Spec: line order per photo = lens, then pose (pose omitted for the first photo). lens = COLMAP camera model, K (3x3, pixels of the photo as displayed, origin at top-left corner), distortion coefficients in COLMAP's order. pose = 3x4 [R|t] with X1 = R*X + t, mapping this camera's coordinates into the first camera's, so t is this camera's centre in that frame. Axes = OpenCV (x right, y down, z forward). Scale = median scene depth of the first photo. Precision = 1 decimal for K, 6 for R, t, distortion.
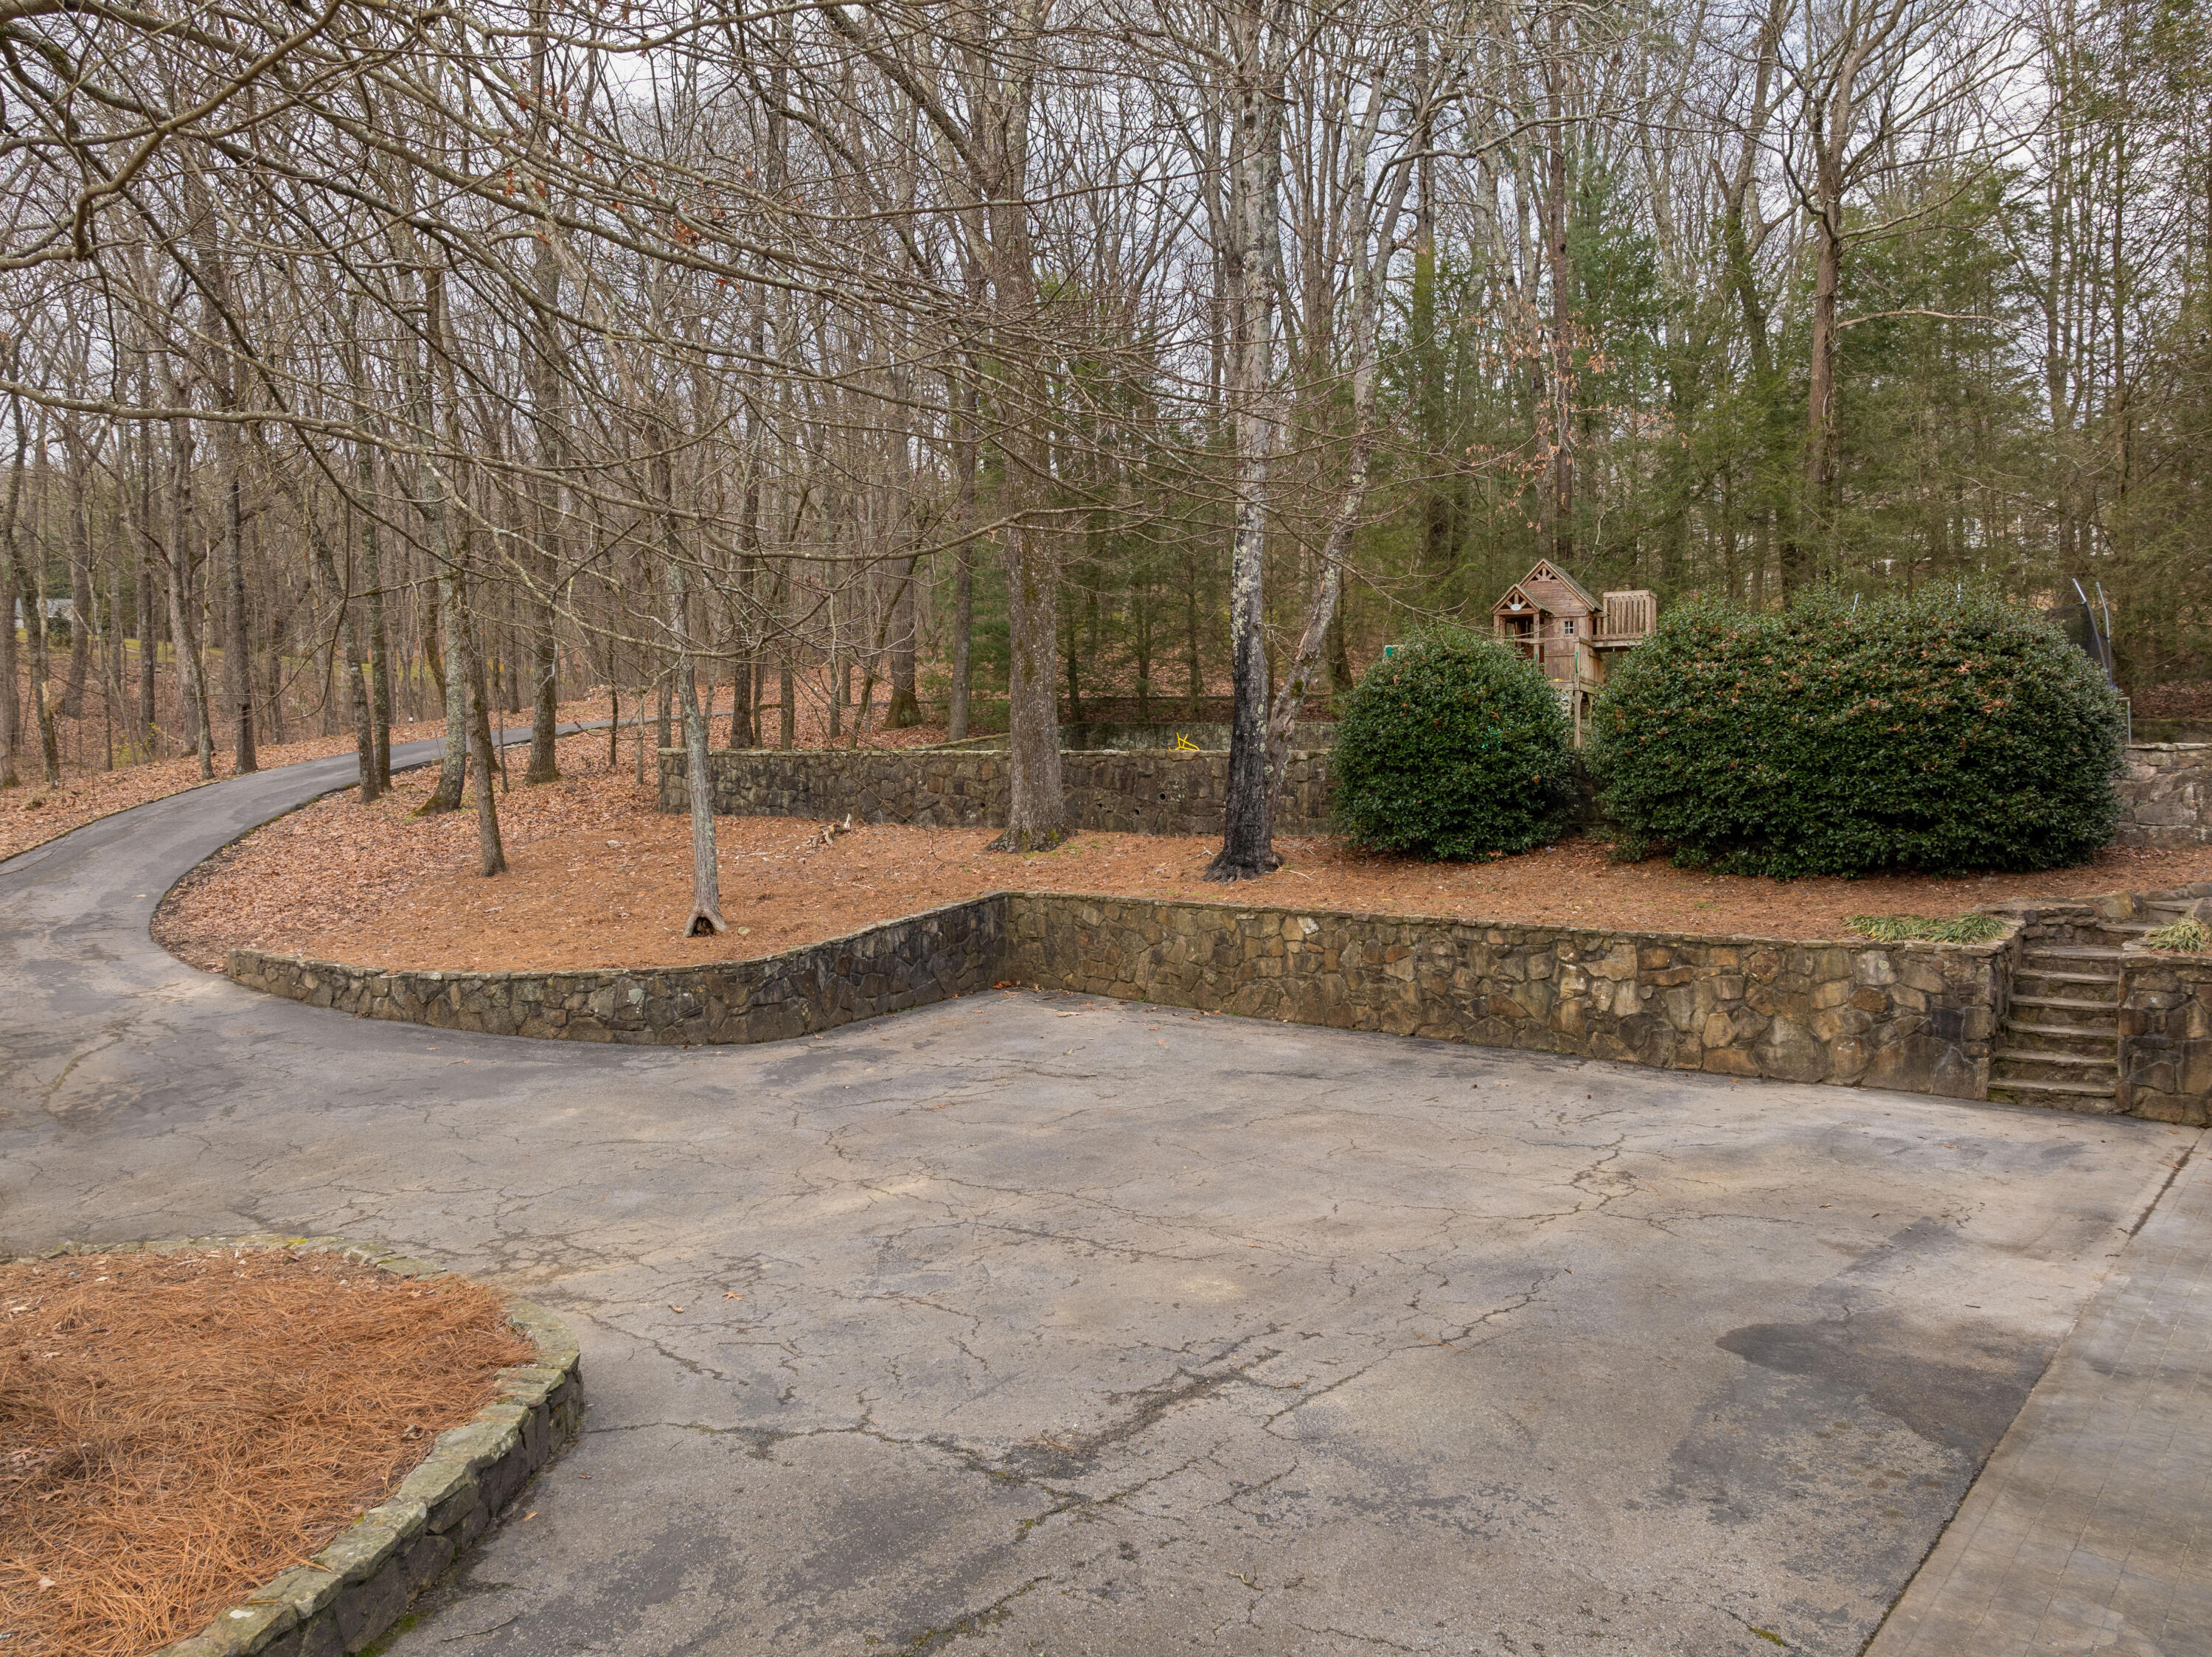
lens RADIAL K [[1578.2, 0, 1108.7], [0, 1578.2, 819.0], [0, 0, 1]] dist [-0.038398, 0.002418]
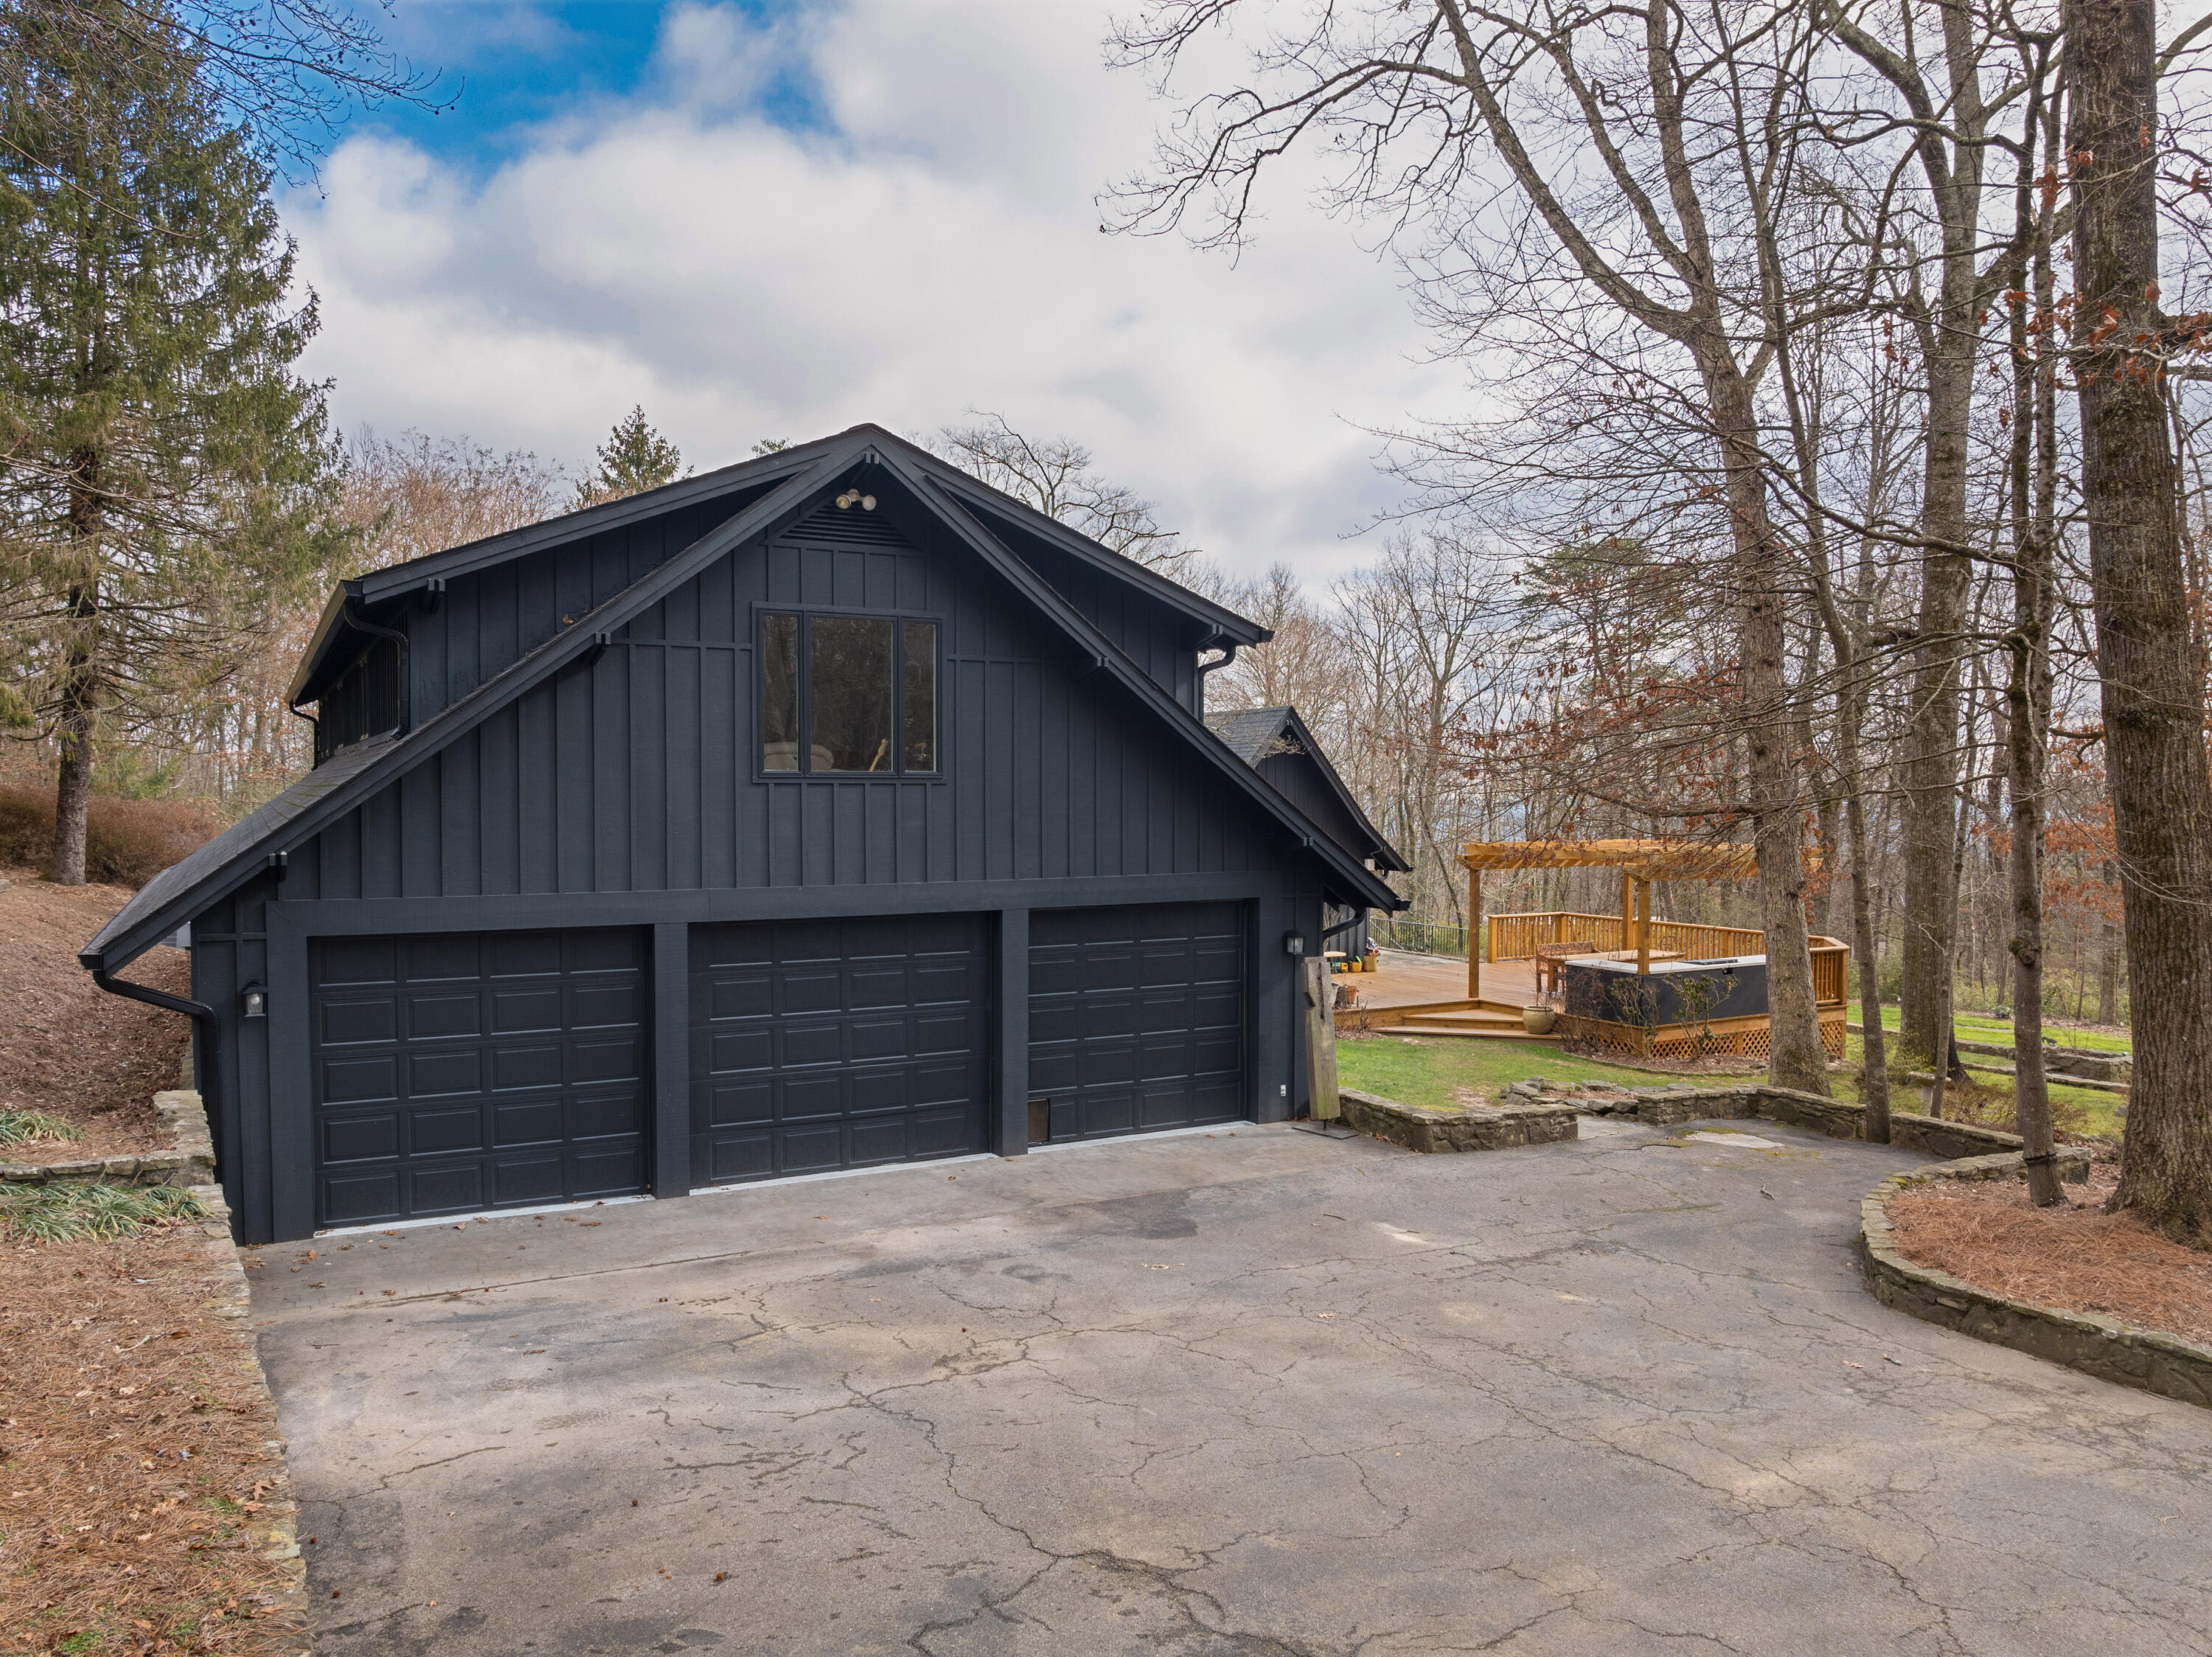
lens RADIAL K [[1578.2, 0, 1104.6], [0, 1578.2, 828.1], [0, 0, 1]] dist [-0.038398, 0.002418]
pose [[-0.934429, -0.013482, 0.355894, -0.102395], [0.002995, 0.998950, 0.045707, -0.150423], [-0.356137, 0.043776, -0.933408, 2.001473]]
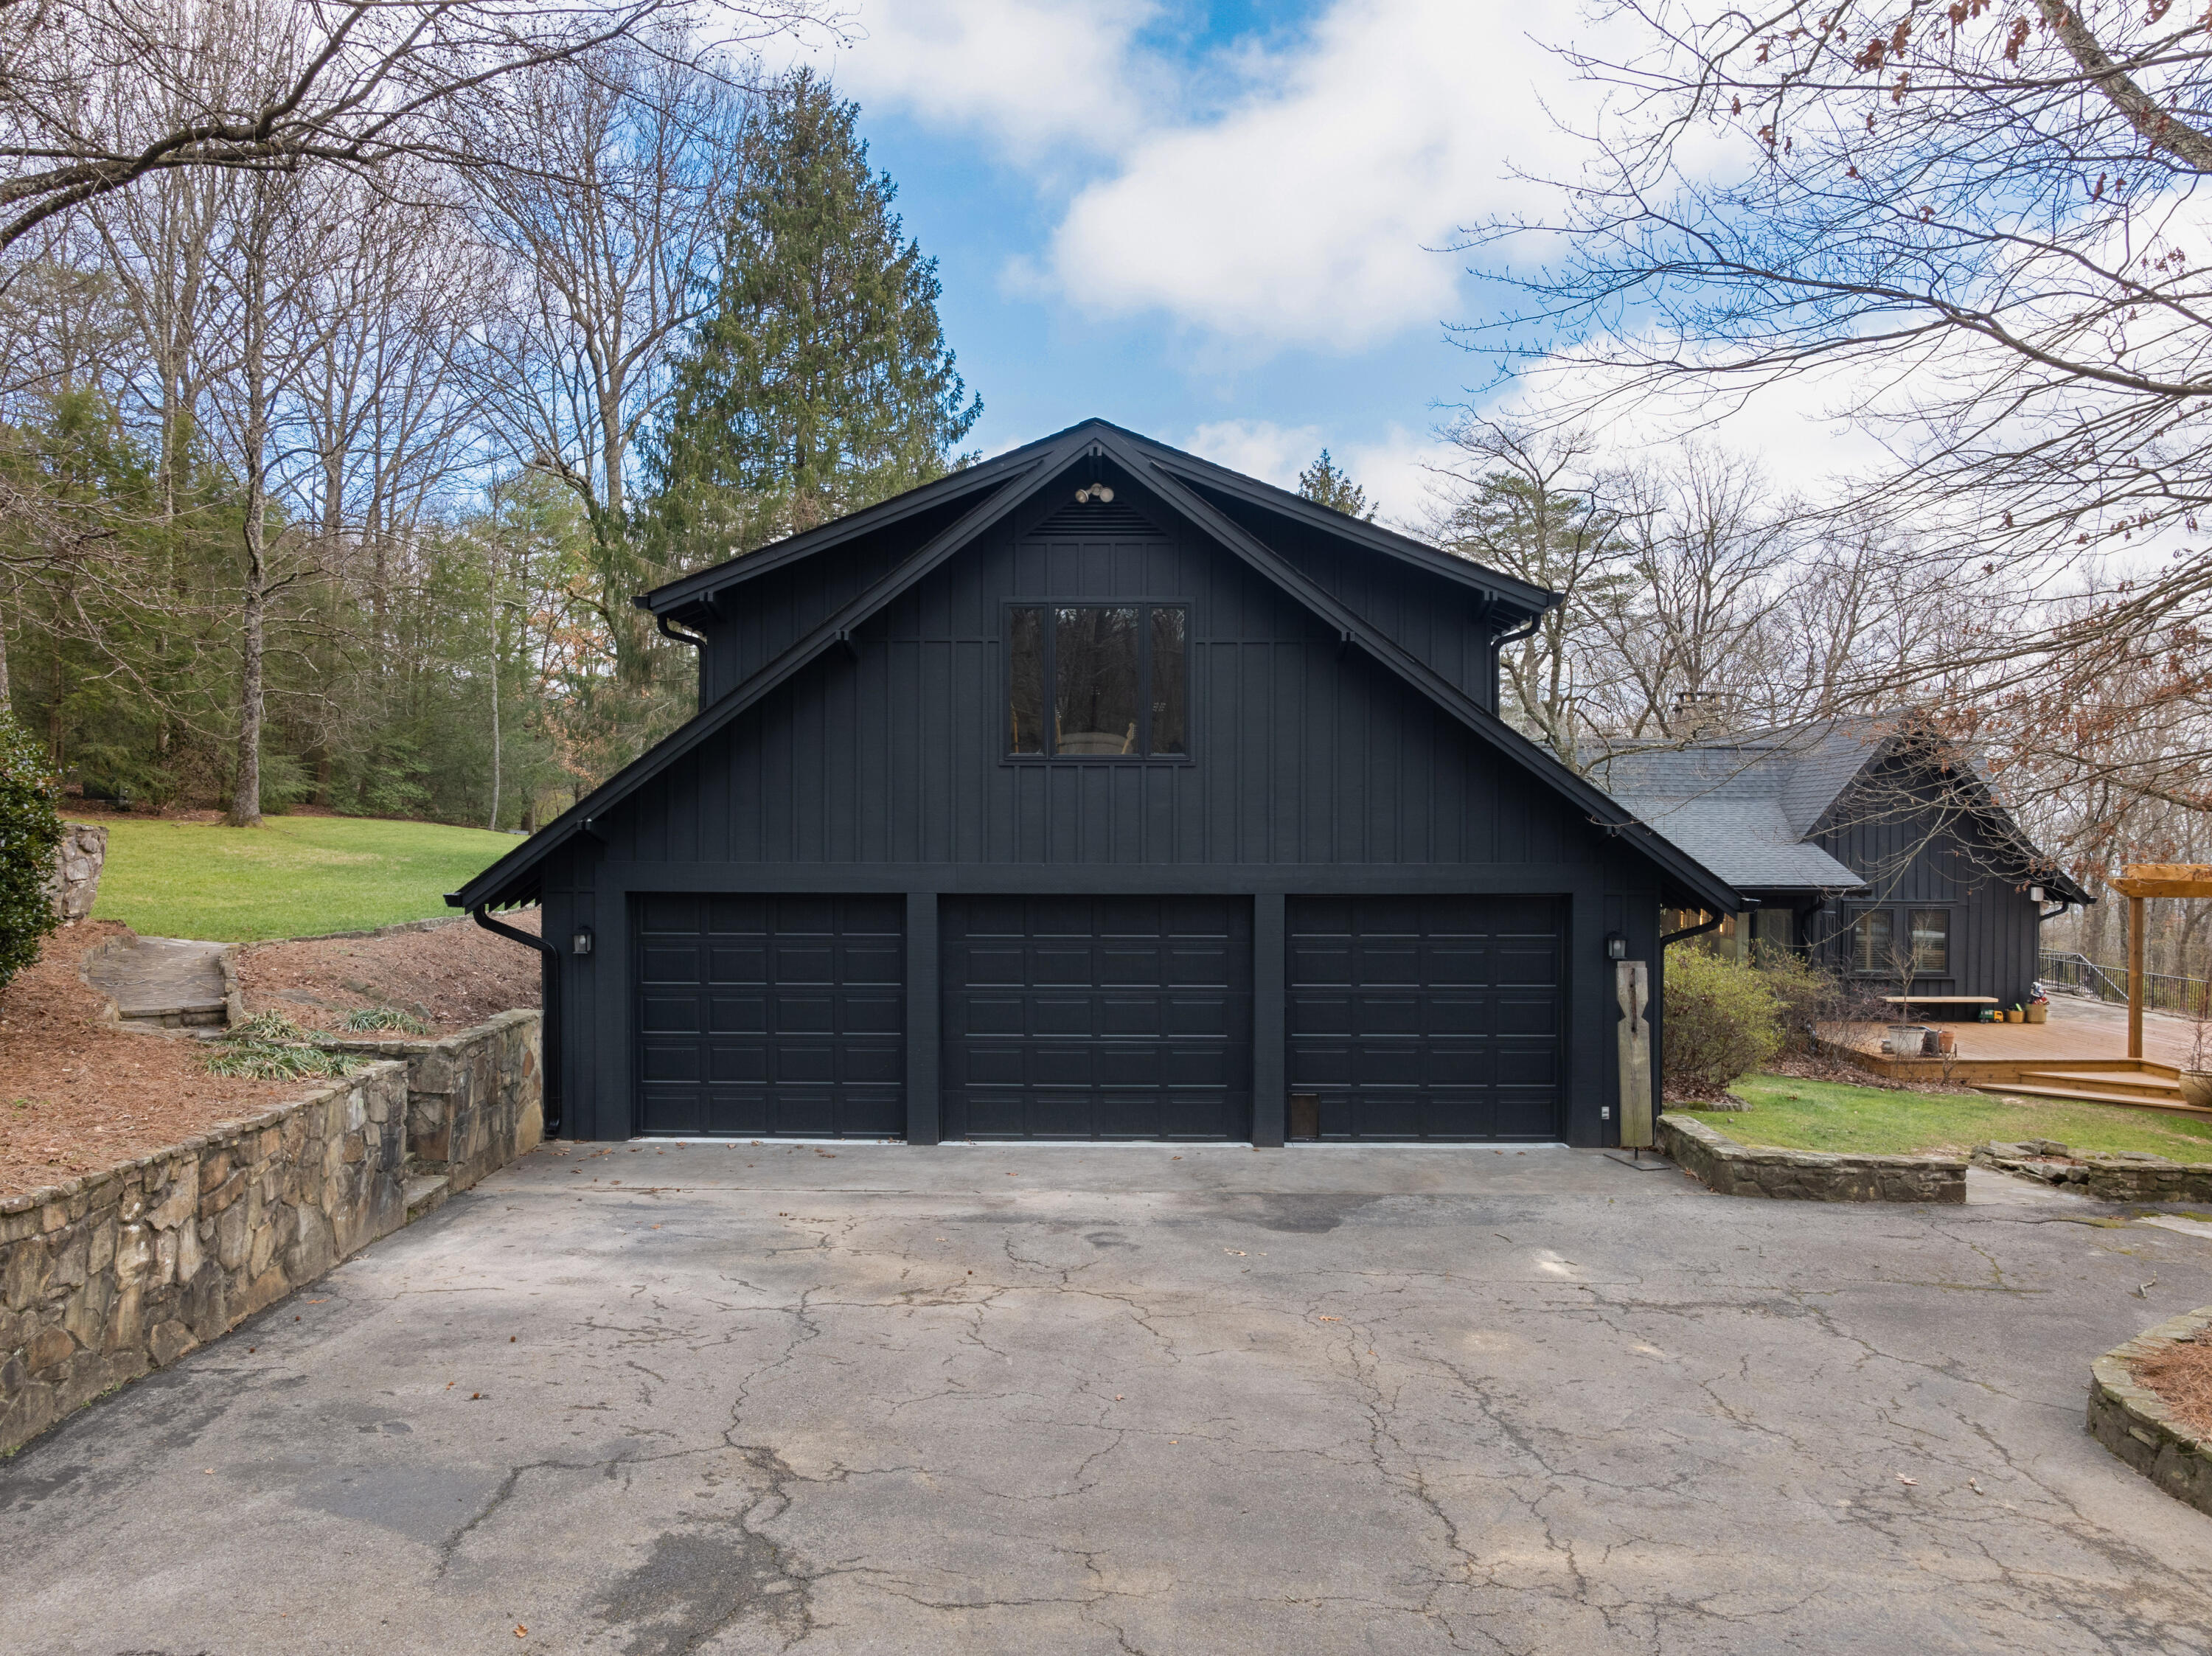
lens RADIAL K [[1578.1, 0, 1103.7], [0, 1578.1, 824.6], [0, 0, 1]] dist [-0.038398, 0.002418]
pose [[-0.630394, -0.001364, 0.776274, -0.557740], [0.010873, 0.999885, 0.010587, -0.083139], [-0.776199, 0.015115, -0.630307, 1.661363]]
